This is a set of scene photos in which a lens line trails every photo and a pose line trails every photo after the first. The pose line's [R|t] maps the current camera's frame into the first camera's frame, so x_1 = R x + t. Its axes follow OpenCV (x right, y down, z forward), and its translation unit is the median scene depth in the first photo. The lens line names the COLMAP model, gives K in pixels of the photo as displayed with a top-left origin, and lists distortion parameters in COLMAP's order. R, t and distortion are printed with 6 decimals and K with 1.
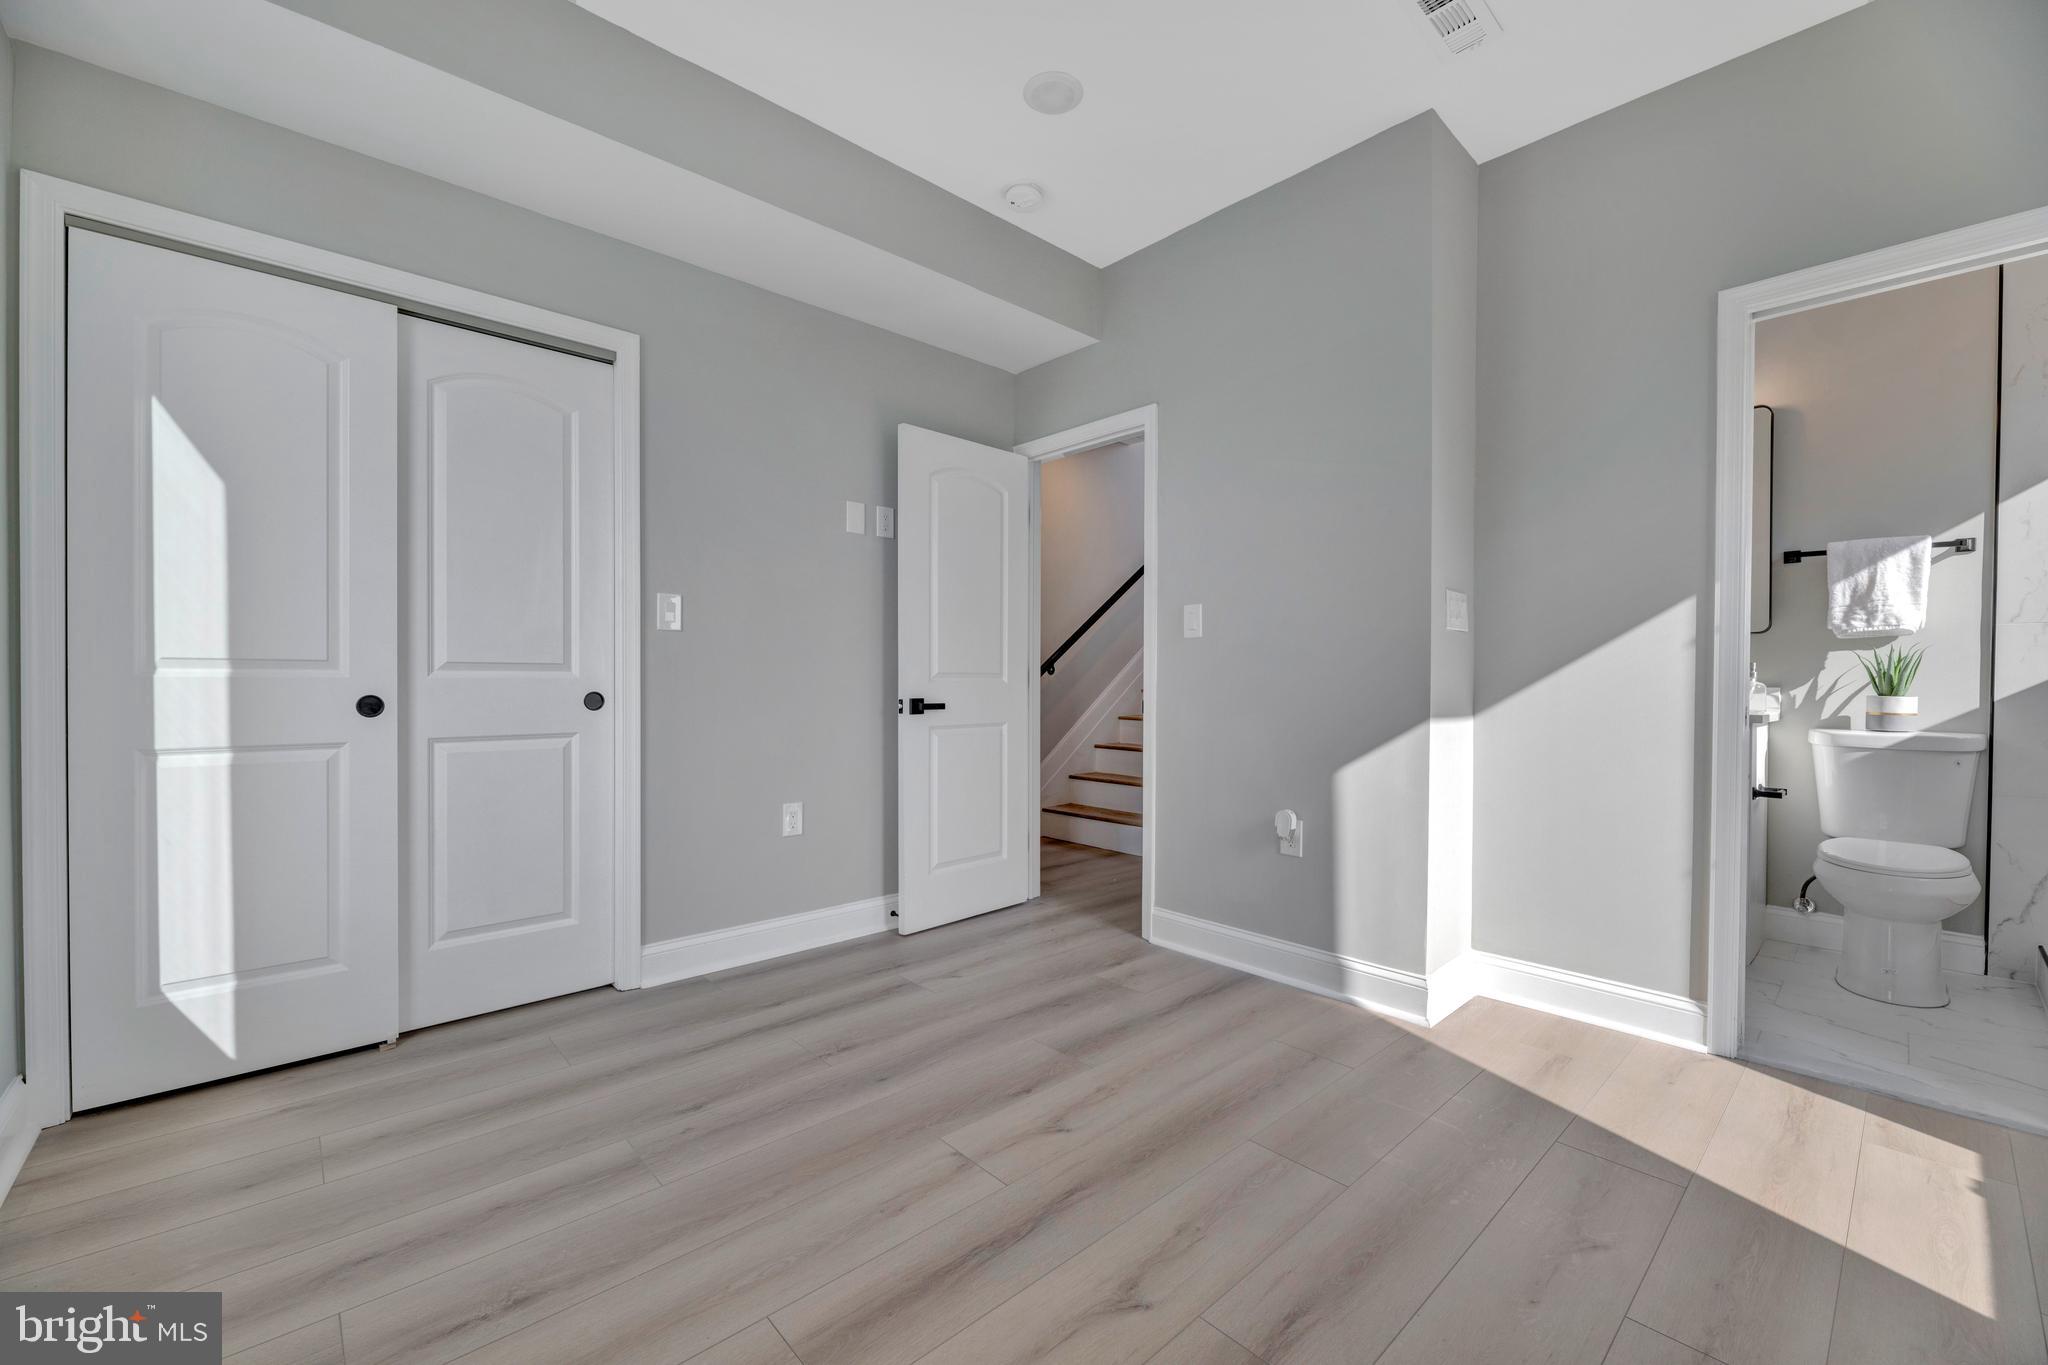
lens RADIAL K [[826.0, 0, 1019.6], [0, 826.0, 687.7], [0, 0, 1]] dist [-0.000006, -0.003113]
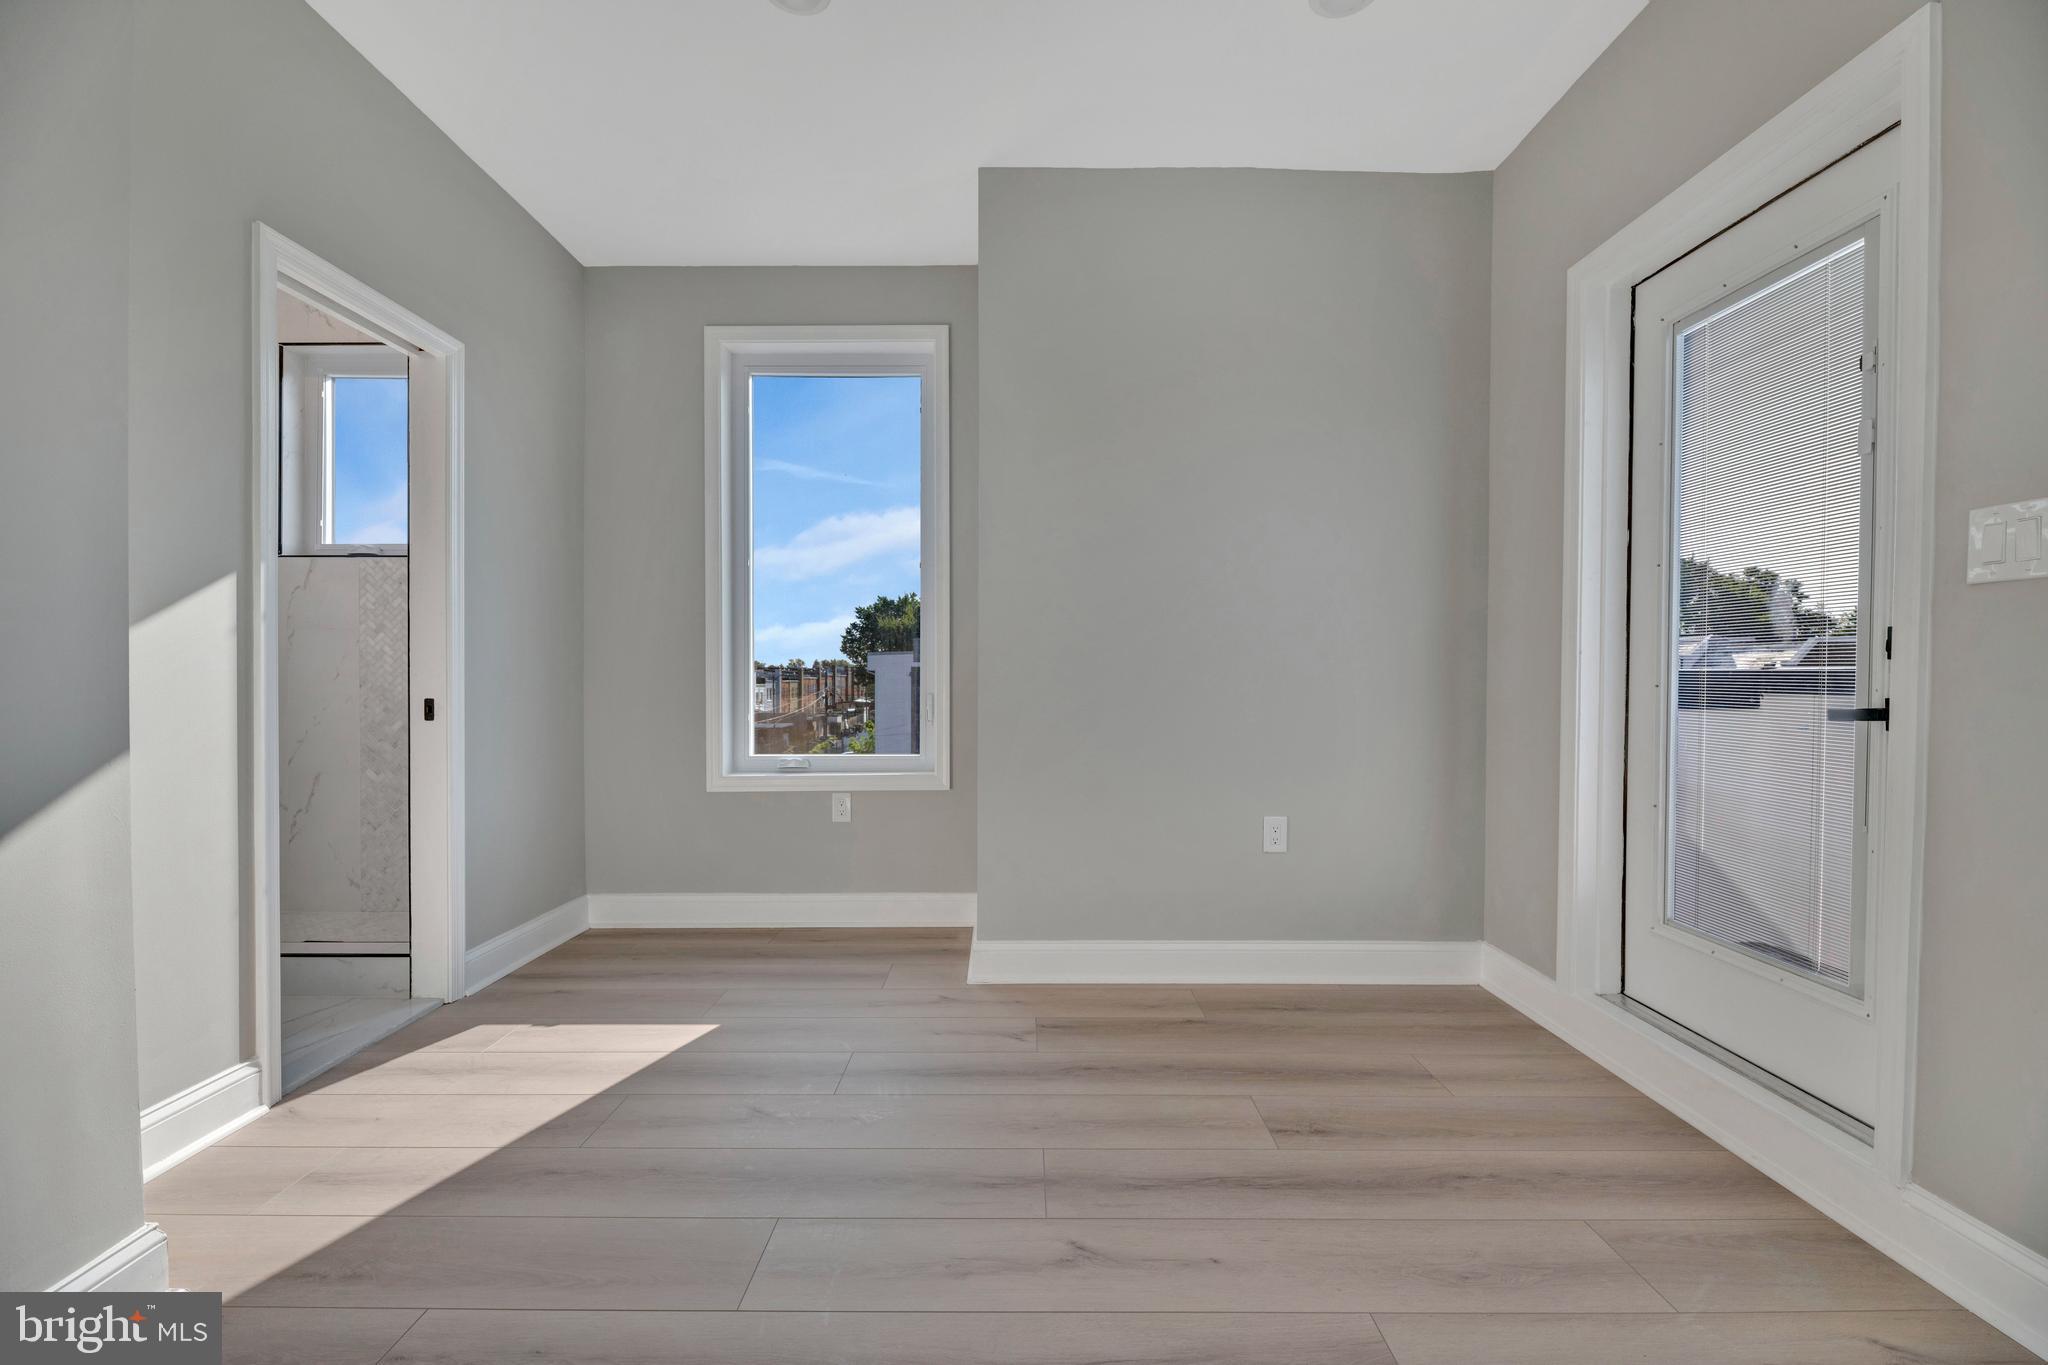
lens RADIAL K [[826.0, 0, 1015.9], [0, 826.0, 682.3], [0, 0, 1]] dist [-0.000006, -0.003113]
pose [[-0.733977, -0.009473, 0.679109, -0.352107], [0.002471, 0.999859, 0.016618, -0.017586], [-0.679170, 0.013875, -0.733850, 1.215134]]
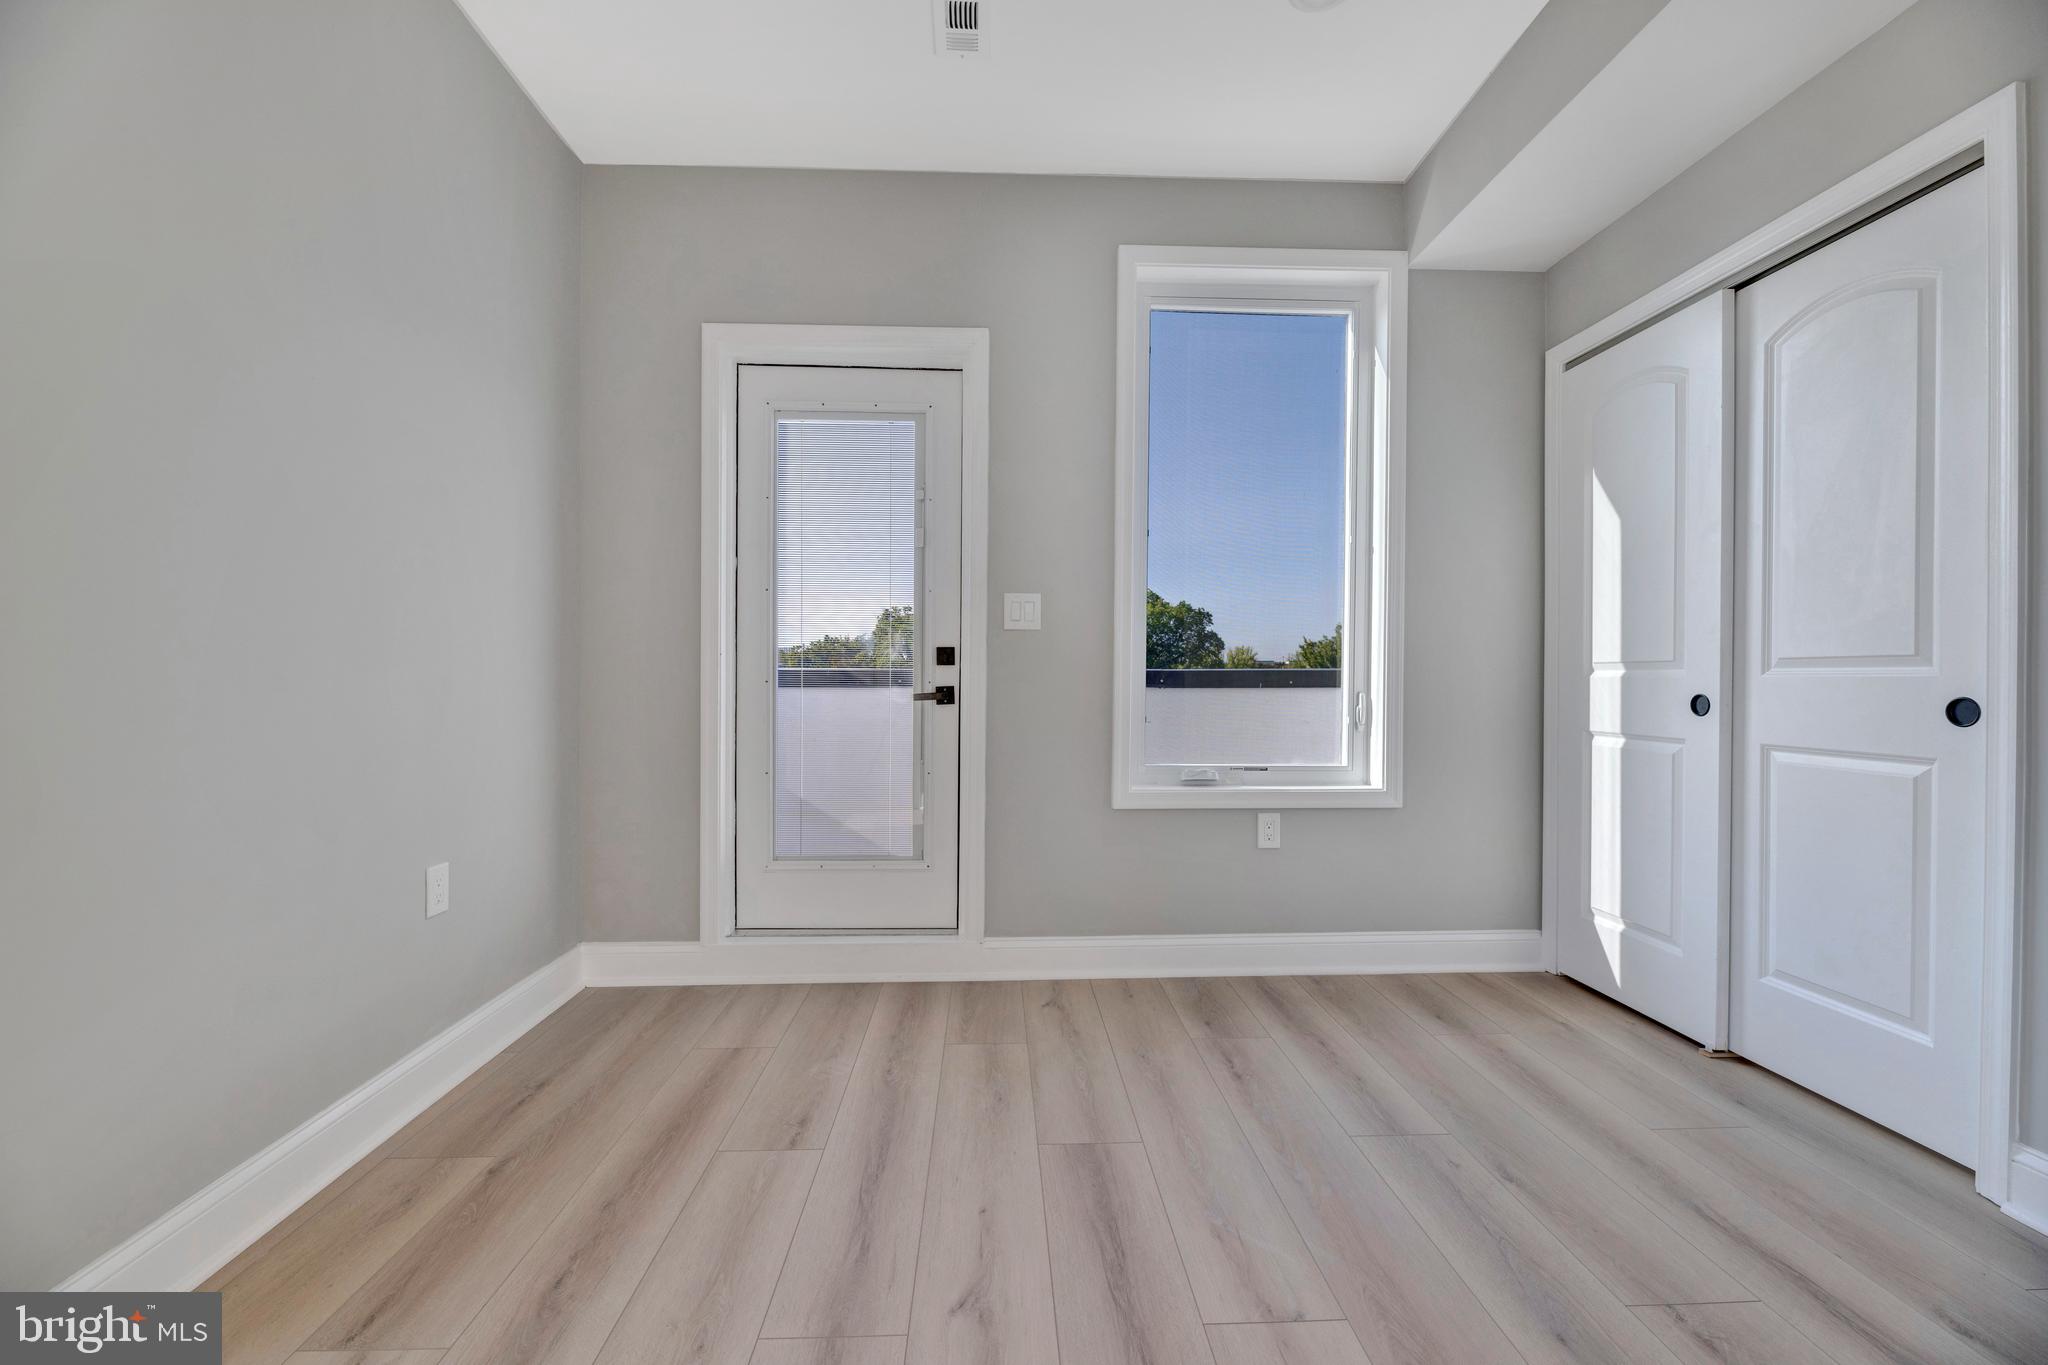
lens RADIAL K [[826.0, 0, 1020.8], [0, 826.0, 684.1], [0, 0, 1]] dist [-0.000006, -0.003113]
pose [[-0.644453, 0.000500, -0.764644, 0.558694], [-0.009016, 0.999925, 0.008252, -0.004690], [0.764591, 0.012212, -0.644400, 1.101160]]
